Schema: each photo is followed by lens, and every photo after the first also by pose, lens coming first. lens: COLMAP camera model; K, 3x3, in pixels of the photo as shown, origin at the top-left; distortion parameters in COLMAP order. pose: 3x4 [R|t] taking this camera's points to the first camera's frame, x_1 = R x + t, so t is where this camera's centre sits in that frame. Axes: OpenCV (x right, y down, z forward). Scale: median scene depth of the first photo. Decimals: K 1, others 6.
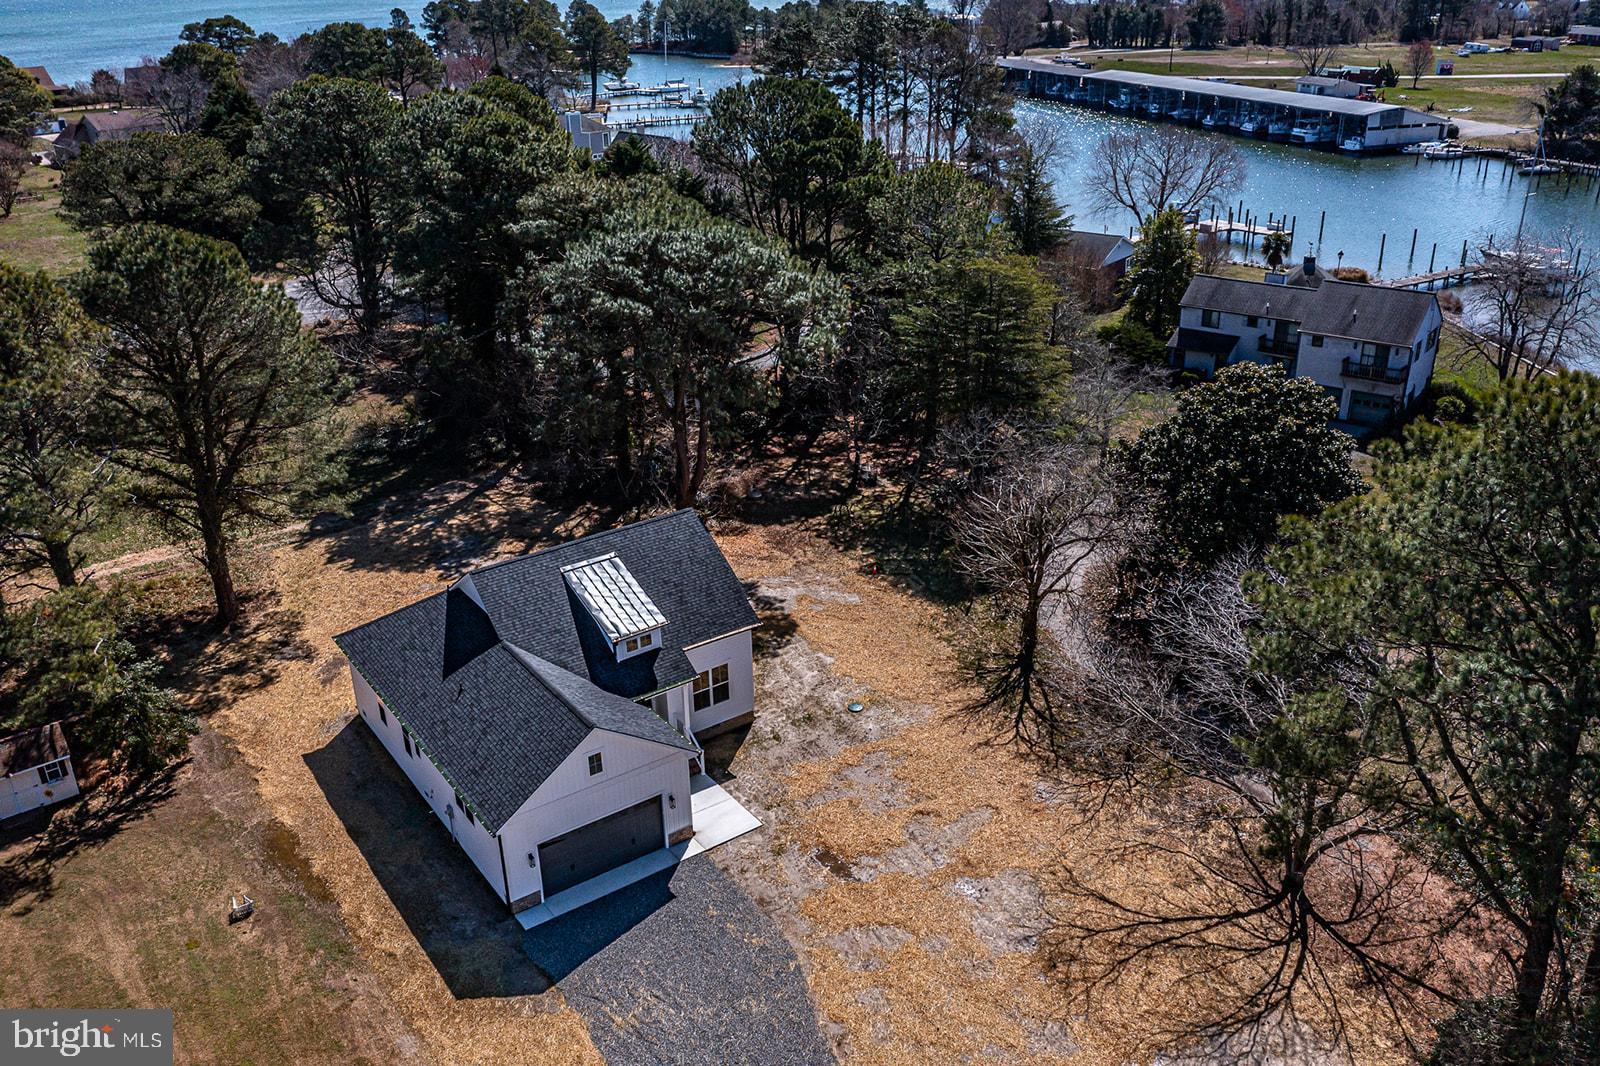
lens RADIAL K [[1298.6, 0, 795.5], [0, 1298.6, 539.1], [0, 0, 1]] dist [-0.011279, -0.001432]
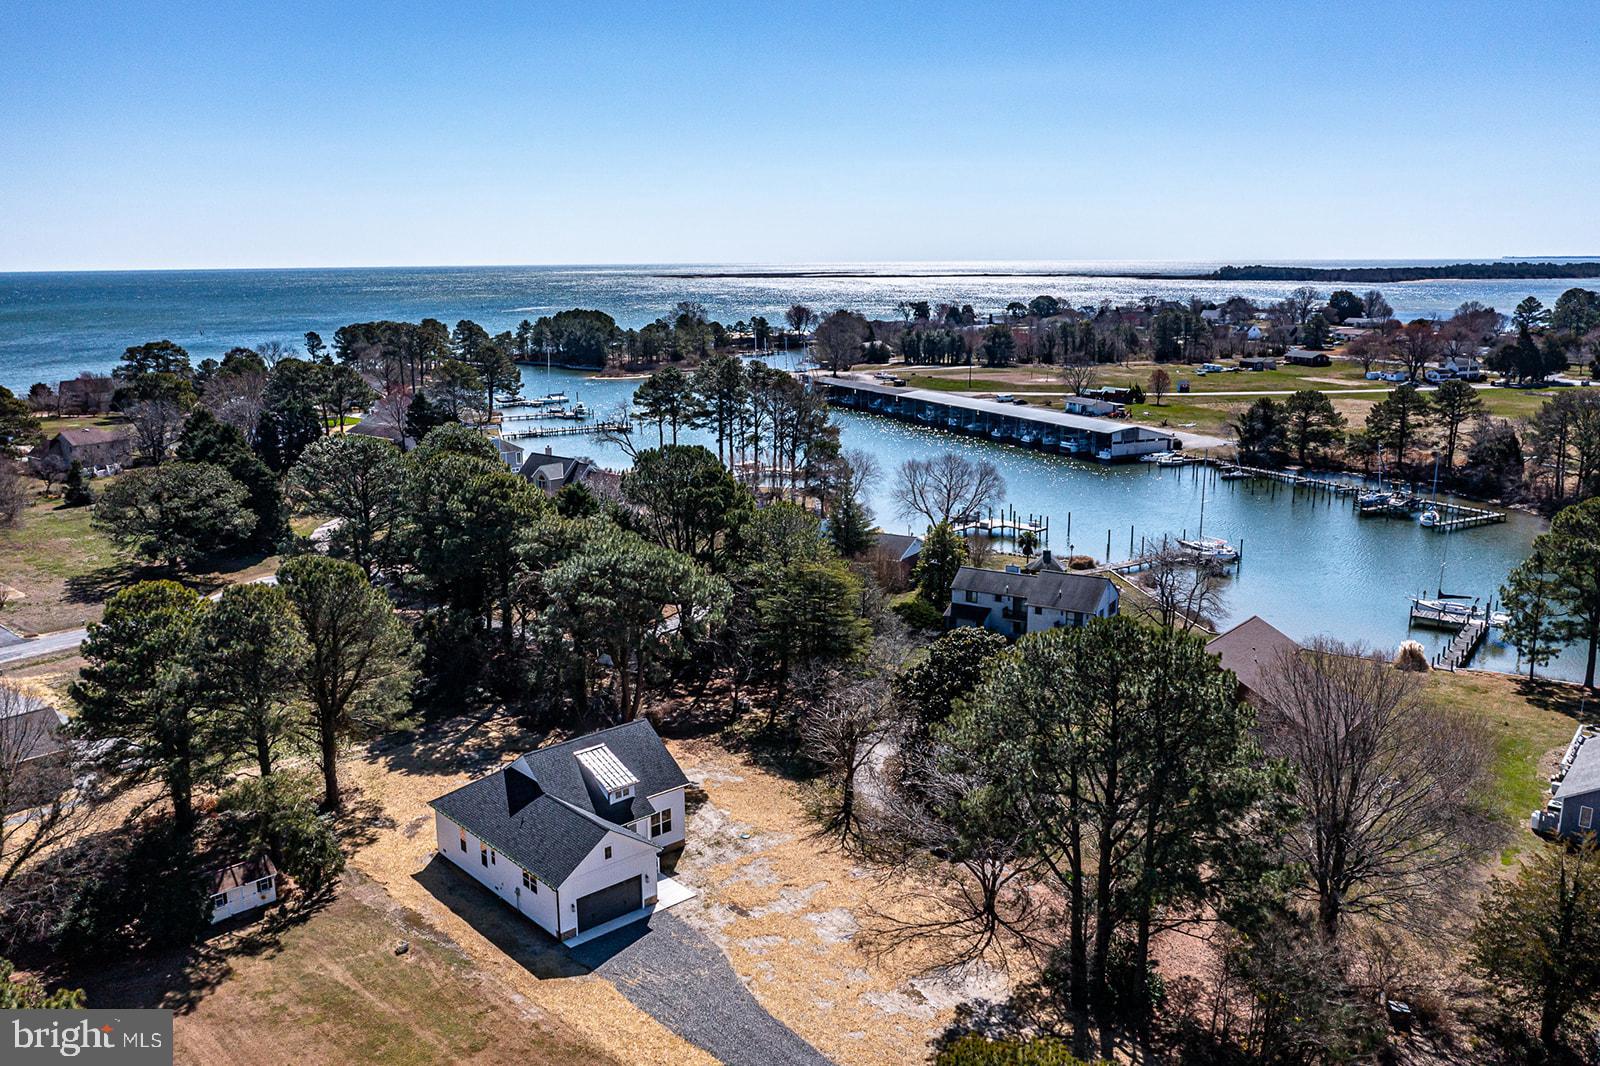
lens RADIAL K [[1269.7, 0, 795.5], [0, 1269.7, 536.9], [0, 0, 1]] dist [-0.022345, 0.021037]
pose [[0.993225, -0.009706, 0.115803, -0.068162], [0.033489, 0.978138, -0.205243, 0.081878], [-0.111279, 0.207731, 0.971836, -0.608426]]
